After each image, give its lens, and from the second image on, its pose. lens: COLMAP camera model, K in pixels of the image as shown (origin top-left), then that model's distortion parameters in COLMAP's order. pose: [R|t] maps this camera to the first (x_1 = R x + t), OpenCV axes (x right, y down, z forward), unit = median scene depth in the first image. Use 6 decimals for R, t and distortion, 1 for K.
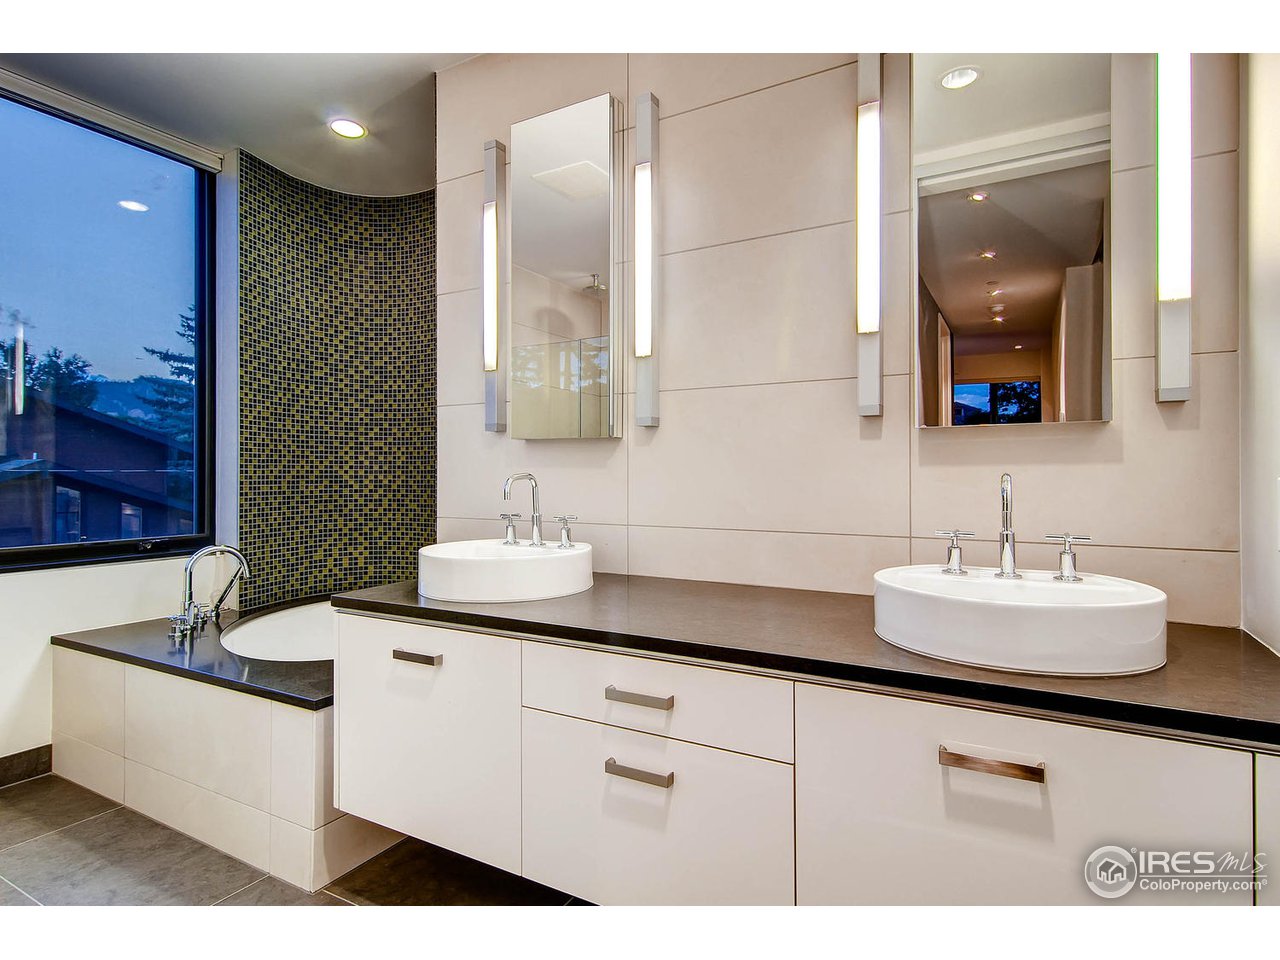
lens RADIAL K [[696.6, 0, 643.1], [0, 696.6, 478.5], [0, 0, 1]] dist [0.018740, -0.003541]
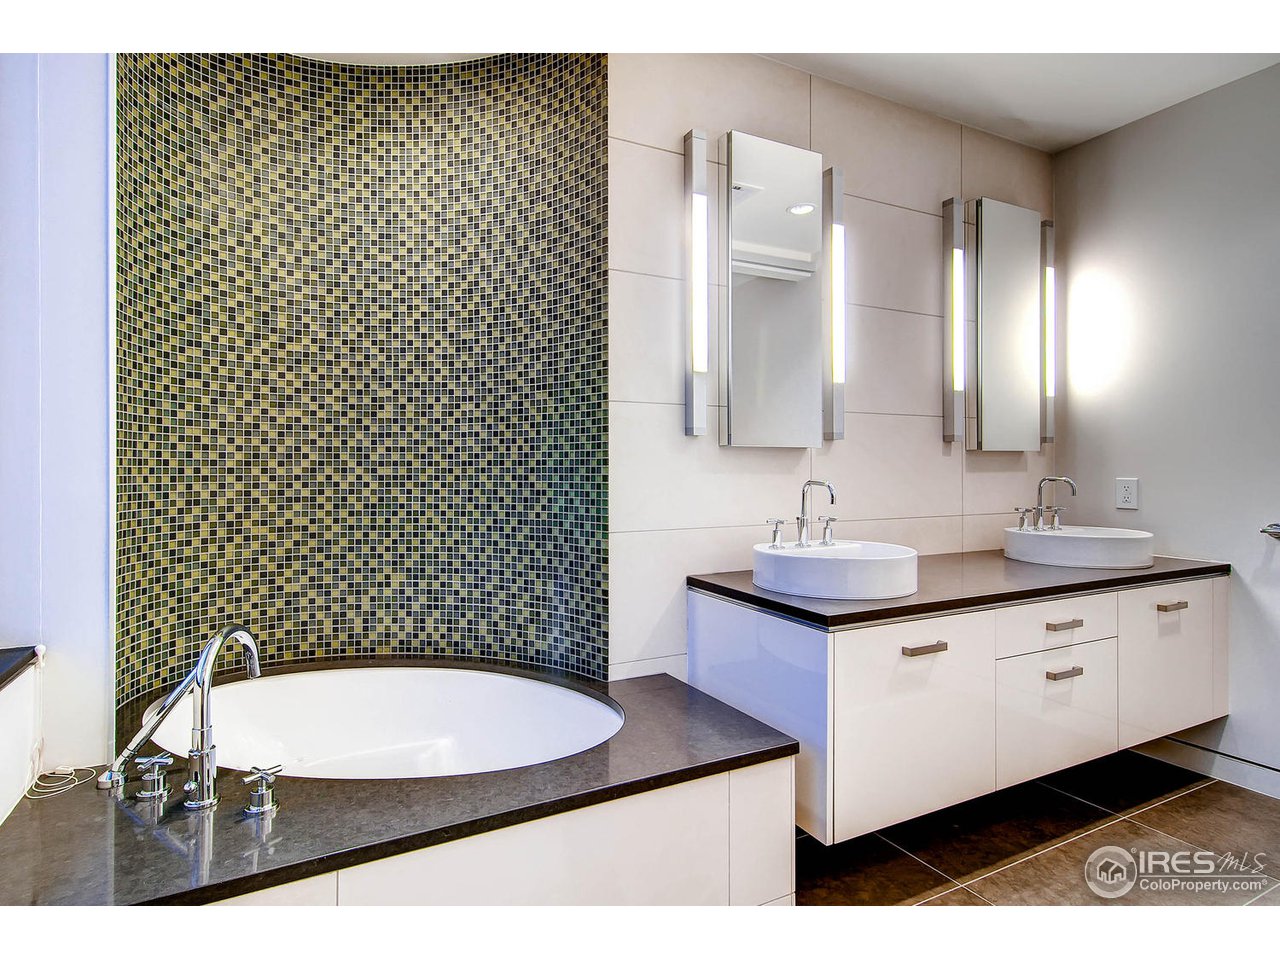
lens RADIAL K [[696.6, 0, 643.5], [0, 696.6, 474.5], [0, 0, 1]] dist [0.018740, -0.003541]
pose [[0.534786, -0.003259, 0.844981, -0.682128], [0.008241, 0.999965, -0.001359, -0.008871], [-0.844947, 0.007691, 0.534794, 0.357263]]
